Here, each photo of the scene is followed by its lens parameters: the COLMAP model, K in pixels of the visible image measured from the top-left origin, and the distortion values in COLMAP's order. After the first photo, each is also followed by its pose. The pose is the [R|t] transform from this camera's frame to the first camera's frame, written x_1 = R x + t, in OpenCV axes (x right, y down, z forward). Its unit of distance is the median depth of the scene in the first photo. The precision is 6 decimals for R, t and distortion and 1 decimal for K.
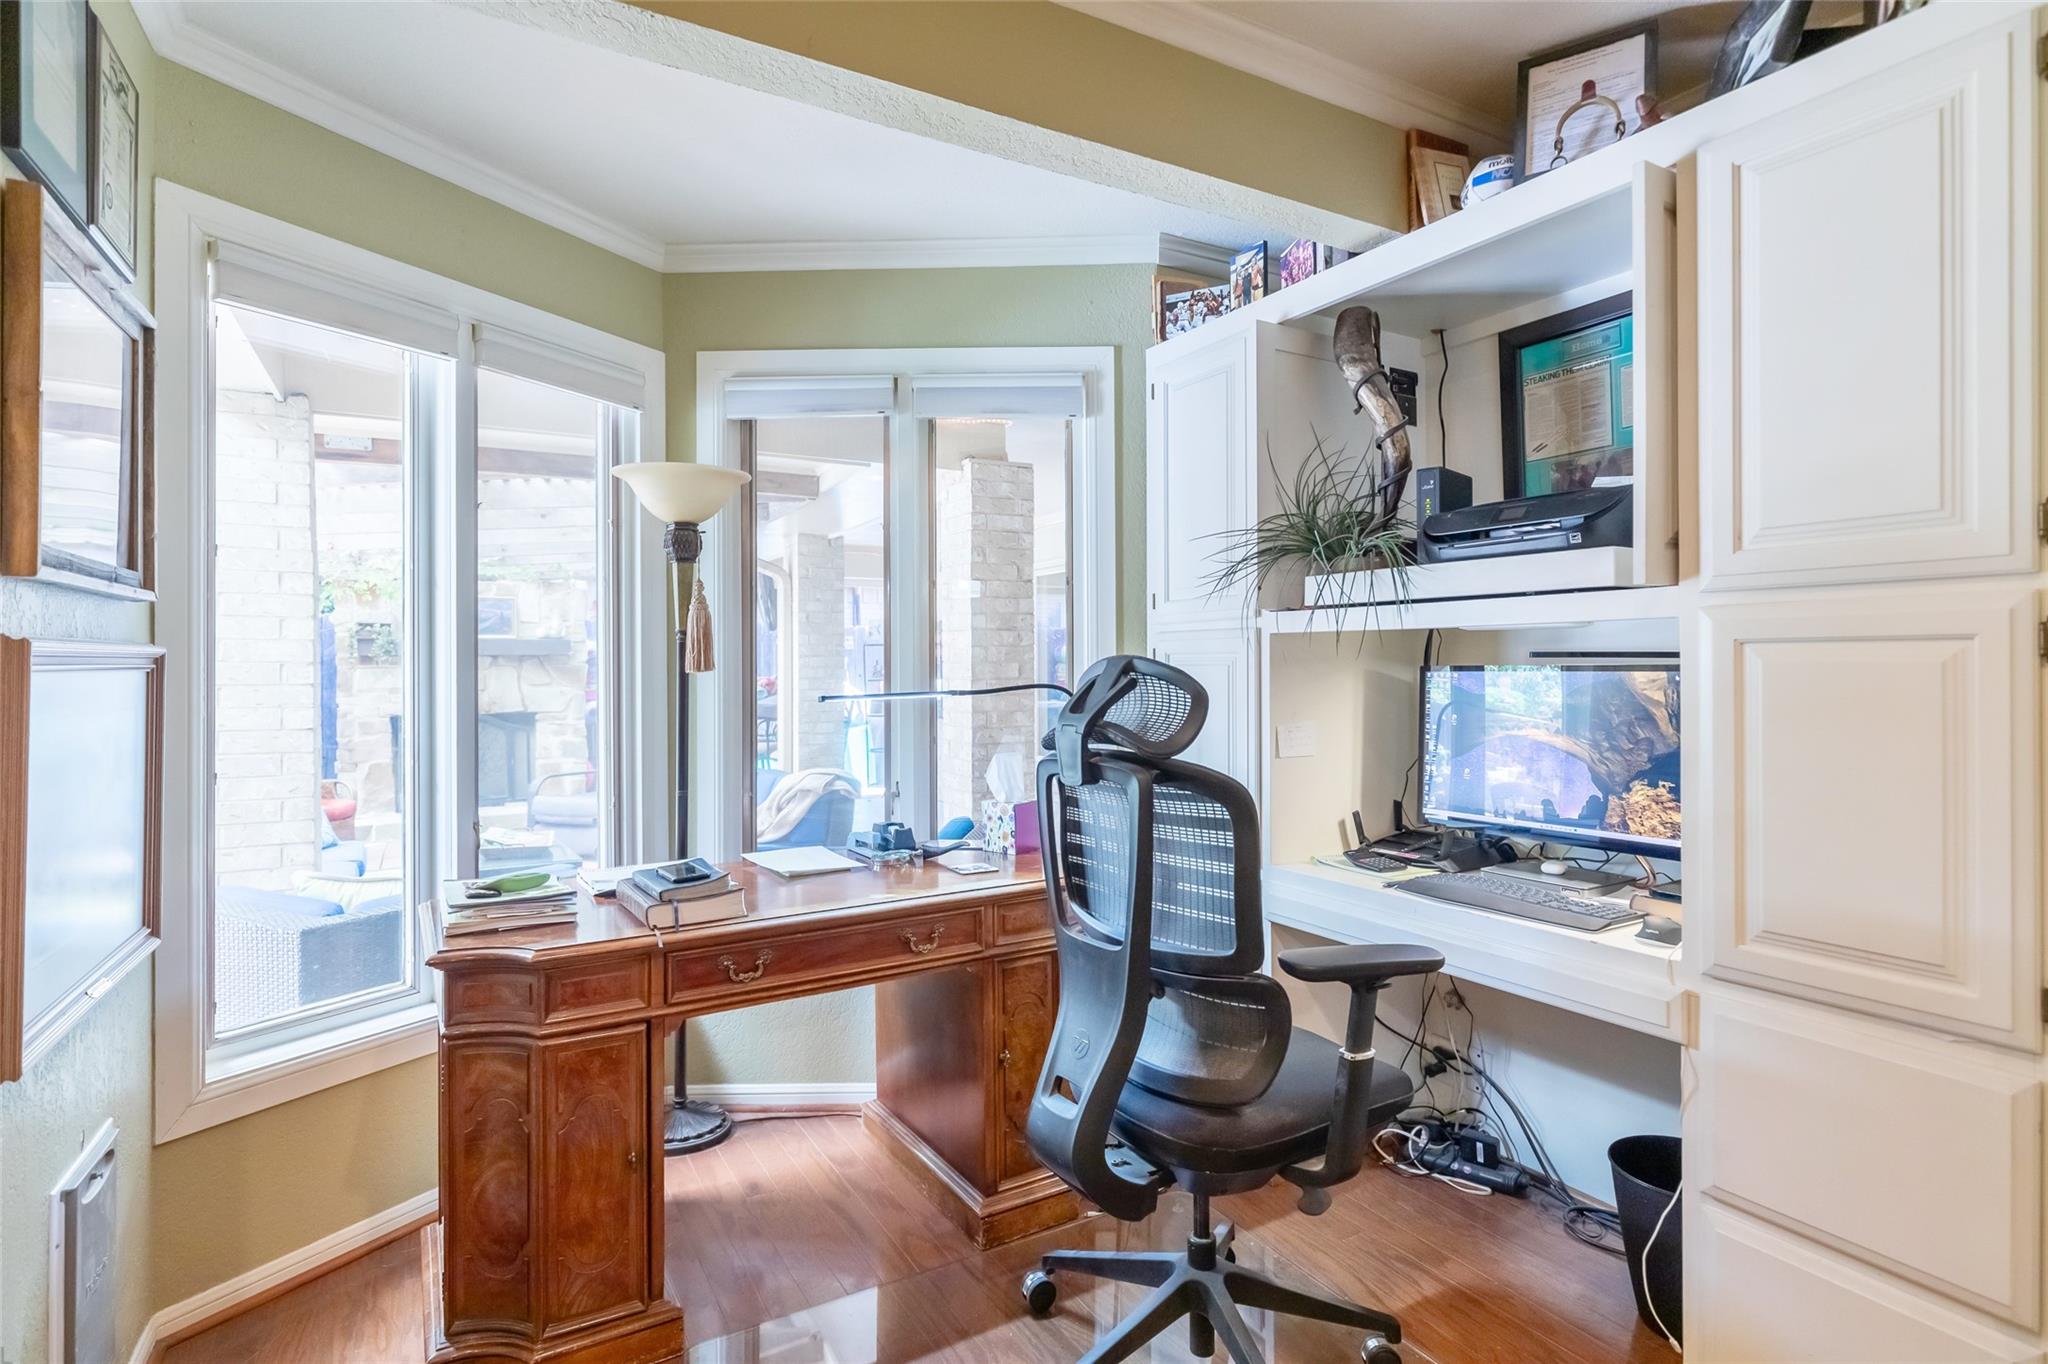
lens RADIAL K [[1035.5, 0, 1021.9], [0, 1035.5, 667.9], [0, 0, 1]] dist [-0.001677, -0.000372]
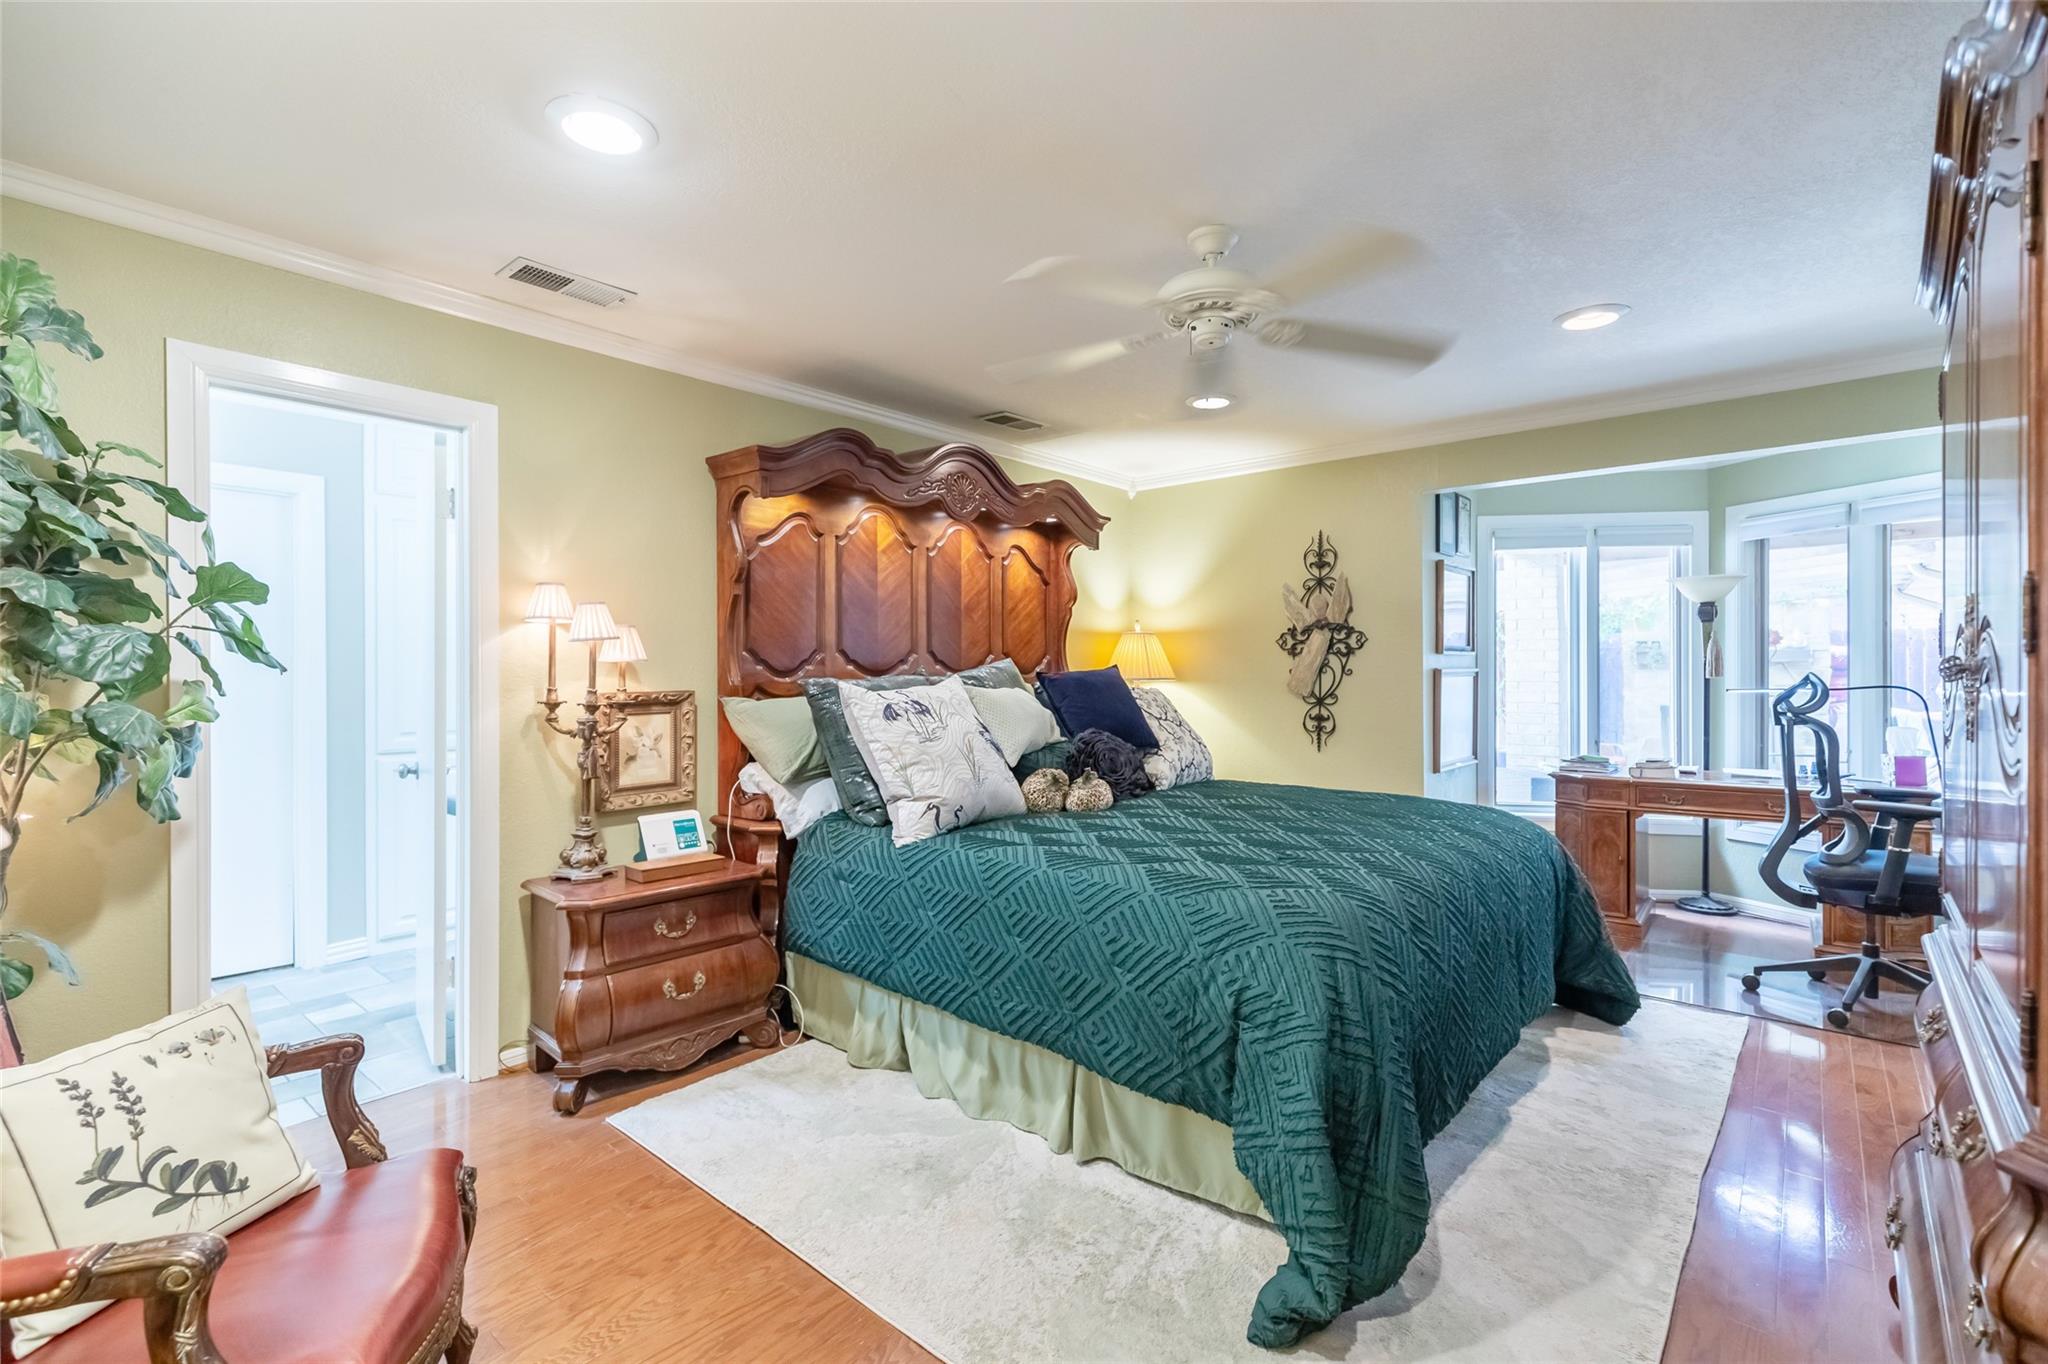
lens RADIAL K [[927.1, 0, 1026.1], [0, 927.1, 674.9], [0, 0, 1]] dist [0.001406, -0.000034]
pose [[0.352223, 0.005205, -0.935902, 0.283562], [0.000978, 0.999982, 0.005929, -0.004465], [0.935916, -0.003004, 0.352211, -0.274895]]
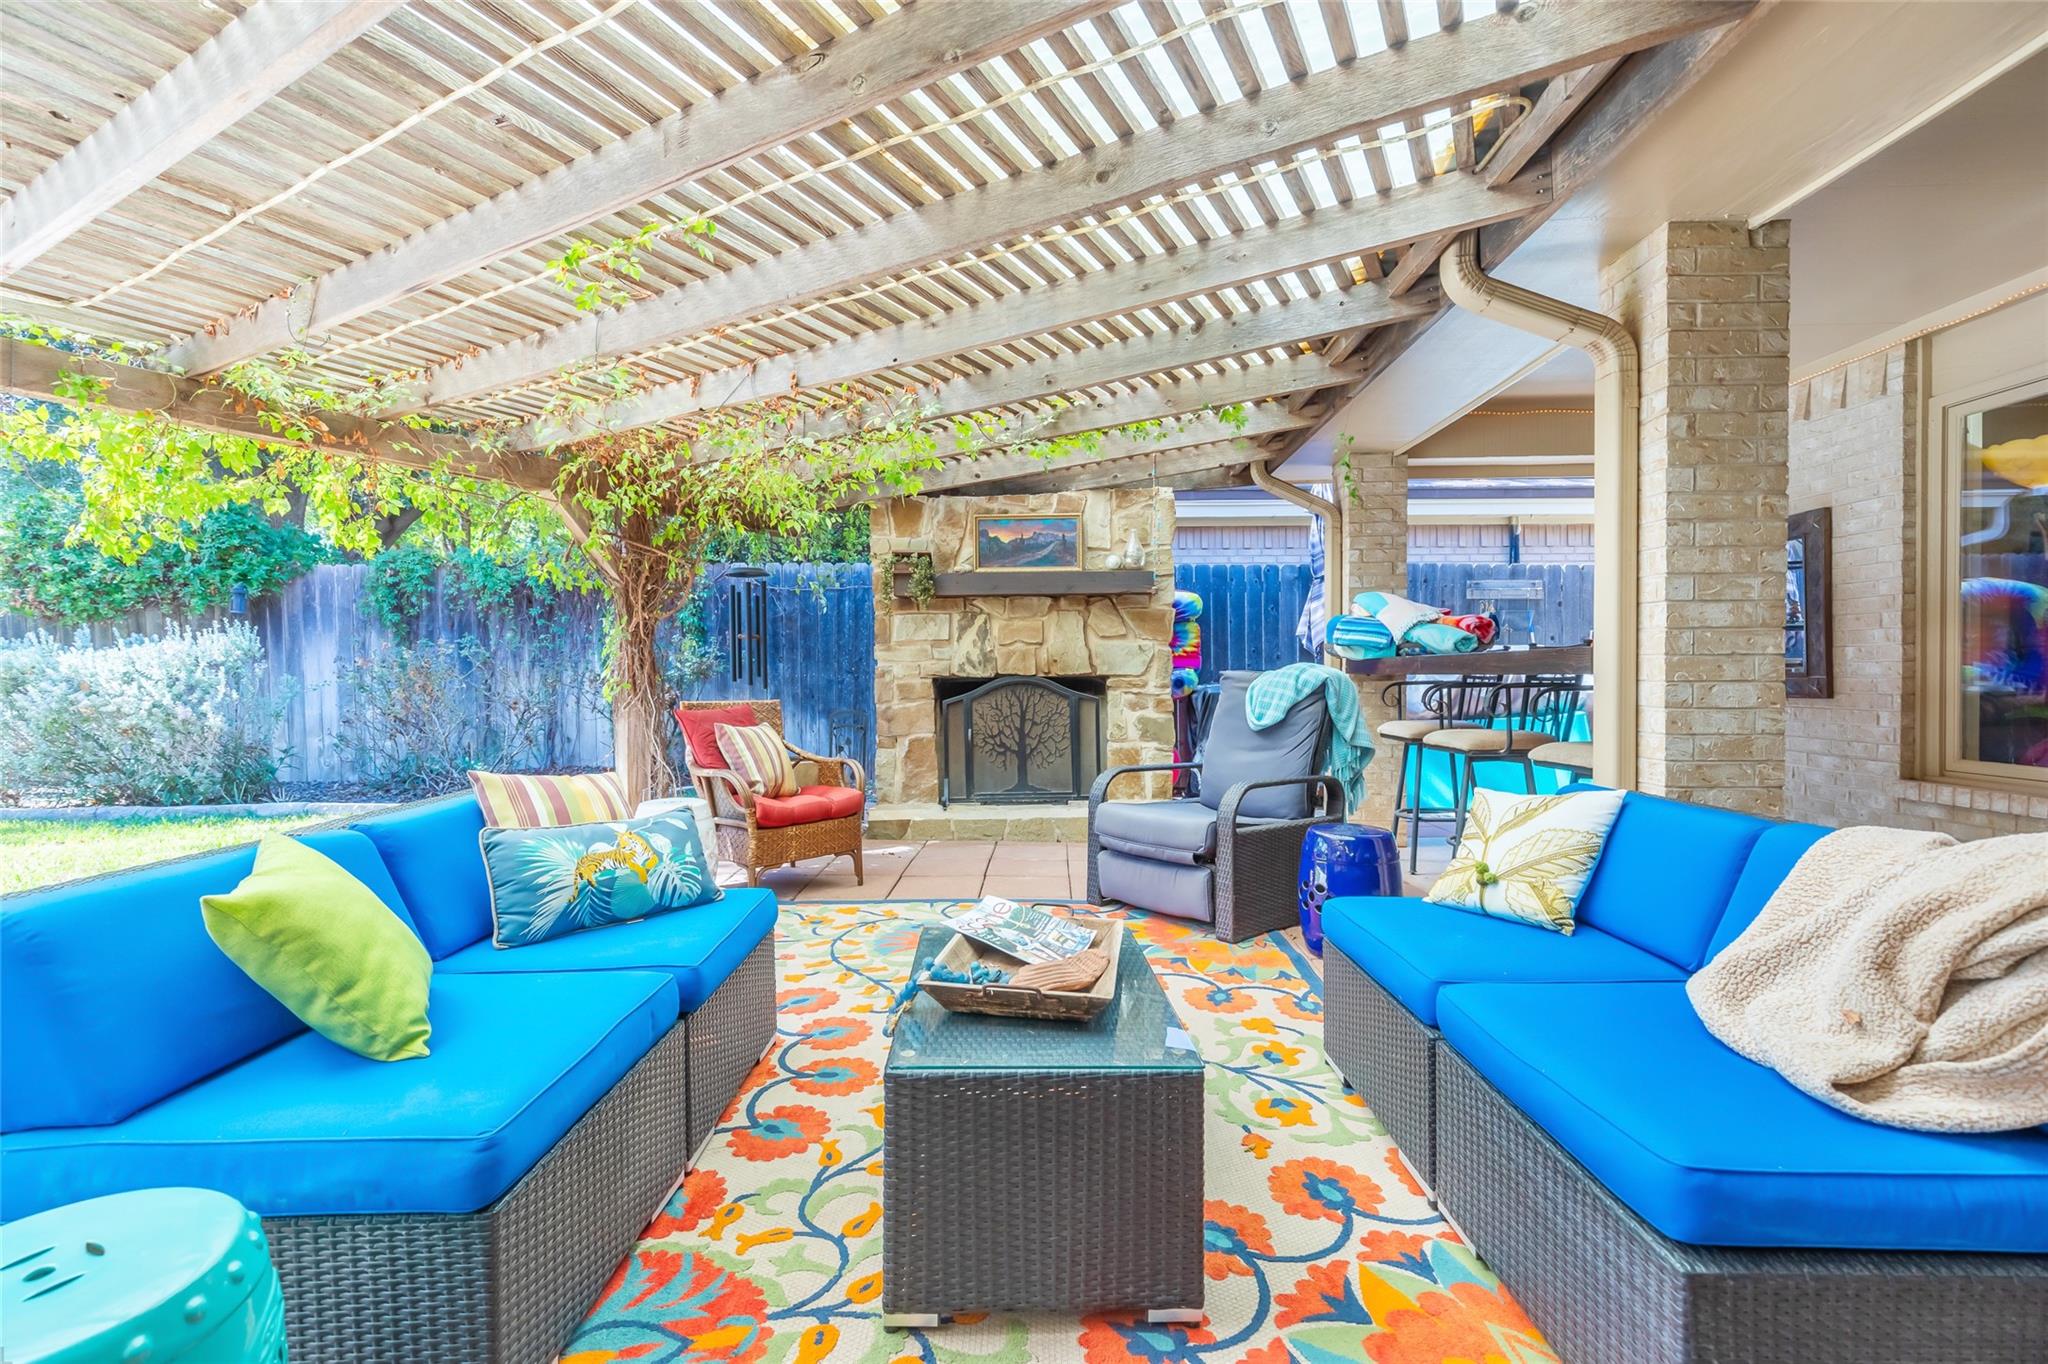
lens RADIAL K [[927.1, 0, 1026.1], [0, 927.1, 674.9], [0, 0, 1]] dist [0.001406, -0.000034]
pose [[0.857719, 0.005971, -0.514085, -0.203464], [-0.002414, 0.999968, 0.007587, 0.040169], [0.514114, -0.005266, 0.857706, 0.456075]]
